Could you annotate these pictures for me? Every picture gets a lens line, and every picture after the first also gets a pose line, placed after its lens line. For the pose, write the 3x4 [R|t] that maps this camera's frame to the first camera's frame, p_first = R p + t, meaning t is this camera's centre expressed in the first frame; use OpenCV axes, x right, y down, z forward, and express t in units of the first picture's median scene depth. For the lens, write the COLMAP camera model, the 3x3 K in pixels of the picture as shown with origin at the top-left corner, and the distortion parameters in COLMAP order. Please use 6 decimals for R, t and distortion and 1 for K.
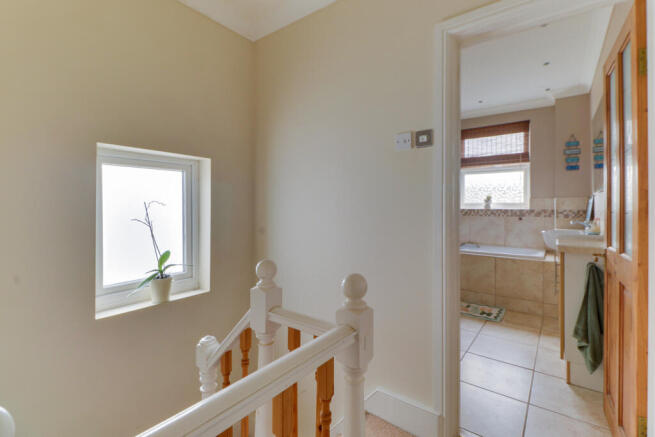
lens RADIAL K [[302.9, 0, 333.2], [0, 302.9, 212.0], [0, 0, 1]] dist [0.002949, -0.000547]
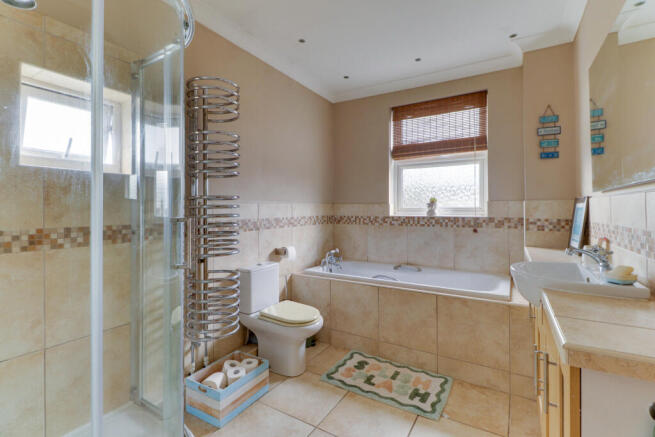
lens RADIAL K [[302.9, 0, 322.1], [0, 302.9, 215.9], [0, 0, 1]] dist [0.002949, -0.000547]
pose [[0.997251, -0.013525, 0.072853, 0.219136], [0.012740, 0.999856, 0.011234, -0.024306], [-0.072994, -0.010275, 0.997279, 0.336031]]
